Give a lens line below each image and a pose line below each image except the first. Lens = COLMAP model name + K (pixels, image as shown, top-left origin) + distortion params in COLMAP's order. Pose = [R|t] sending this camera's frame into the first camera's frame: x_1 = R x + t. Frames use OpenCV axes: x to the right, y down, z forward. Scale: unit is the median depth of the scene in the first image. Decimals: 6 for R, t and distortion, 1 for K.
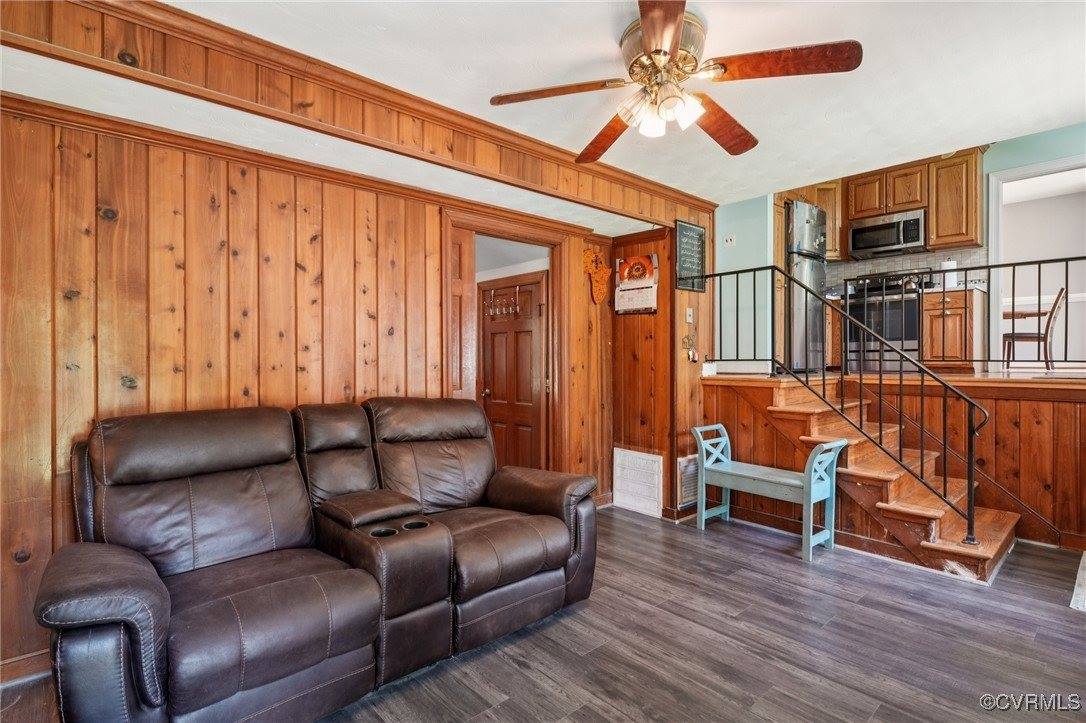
lens RADIAL K [[521.9, 0, 538.1], [0, 521.9, 362.4], [0, 0, 1]] dist [0.014180, -0.000350]
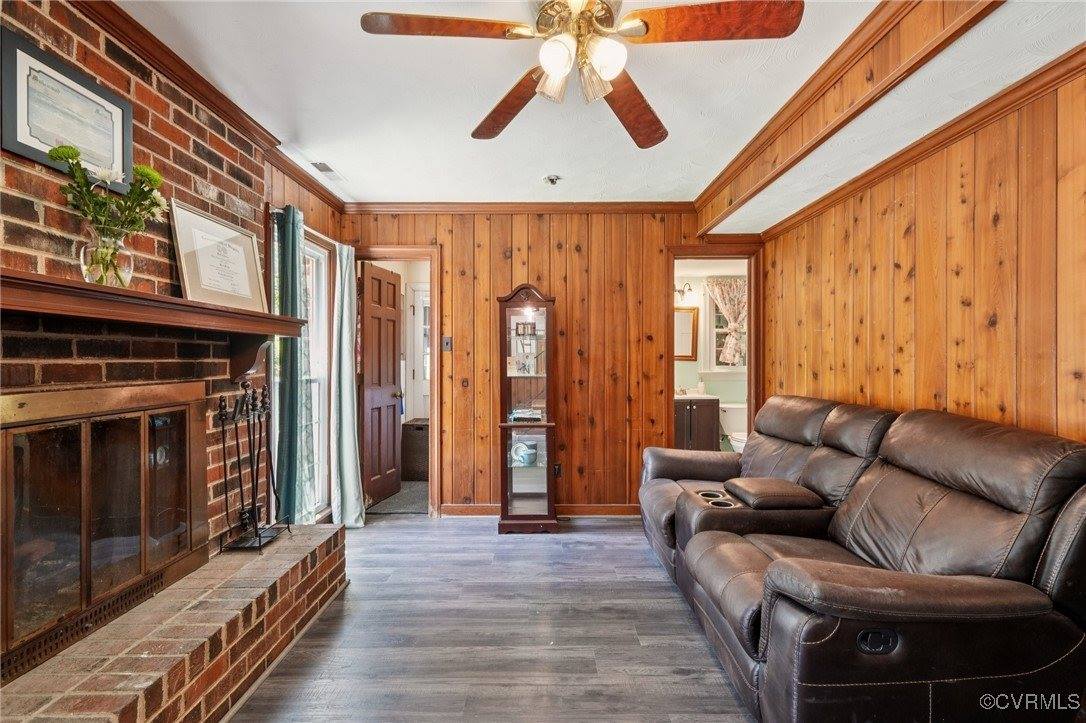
lens RADIAL K [[469.1, 0, 540.5], [0, 469.1, 357.8], [0, 0, 1]] dist [0.002922, -0.001685]
pose [[-0.670021, -0.001339, -0.742341, 0.512092], [-0.004548, 0.999987, 0.002301, -0.009374], [0.742328, 0.004919, -0.670018, 0.887163]]
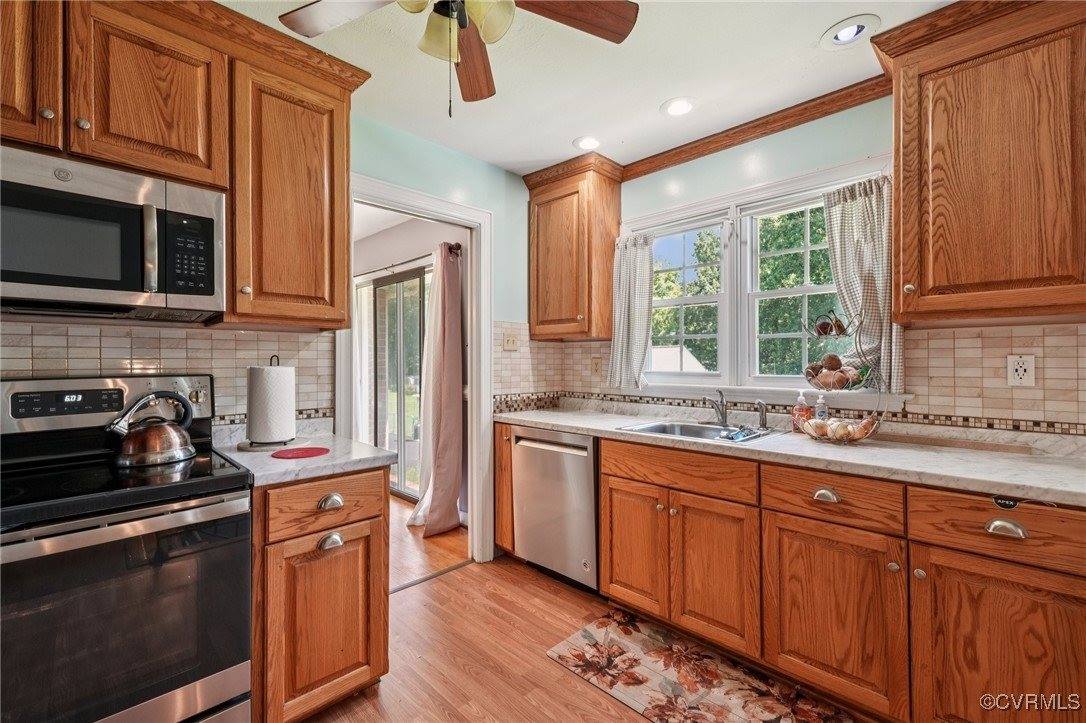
lens RADIAL K [[469.1, 0, 540.4], [0, 469.1, 358.5], [0, 0, 1]] dist [0.002922, -0.001685]
pose [[-0.052634, 0.005123, 0.998601, 0.820386], [0.003882, 0.999980, -0.004926, -0.352547], [-0.998606, 0.003617, -0.052653, 1.516521]]
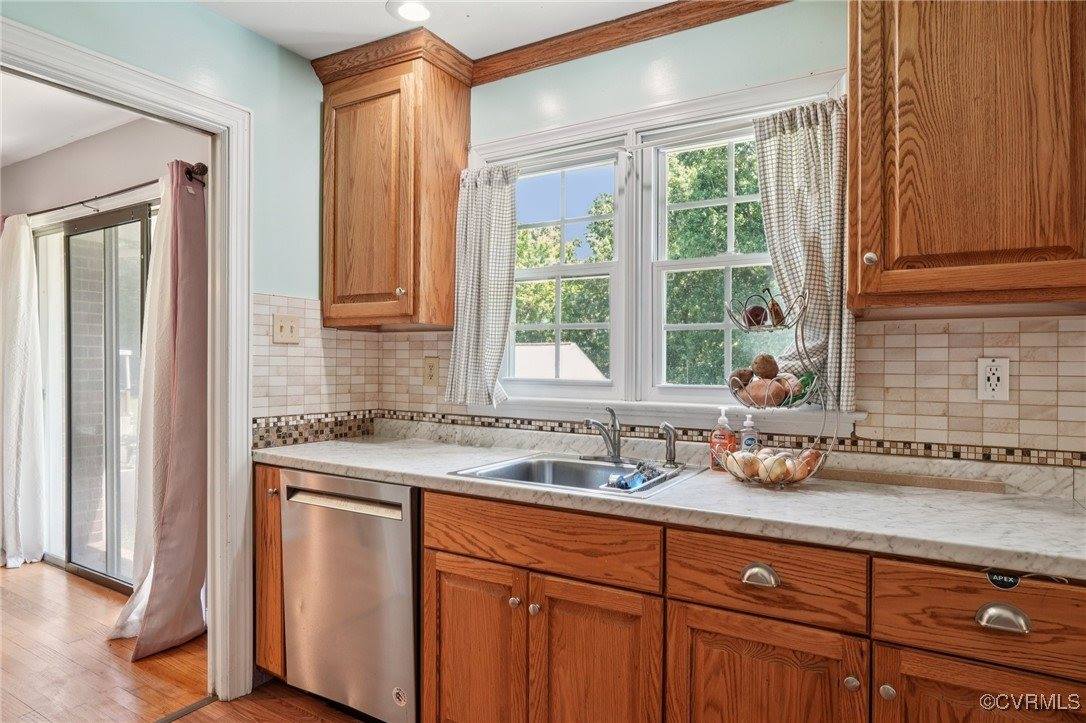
lens RADIAL K [[617.3, 0, 545.3], [0, 617.3, 364.9], [0, 0, 1]] dist [-0.042649, 0.008963]
pose [[-0.291037, -0.006083, 0.956693, 0.961130], [-0.003033, 0.999981, 0.005436, -0.352962], [-0.956707, -0.001320, -0.291050, 1.441780]]
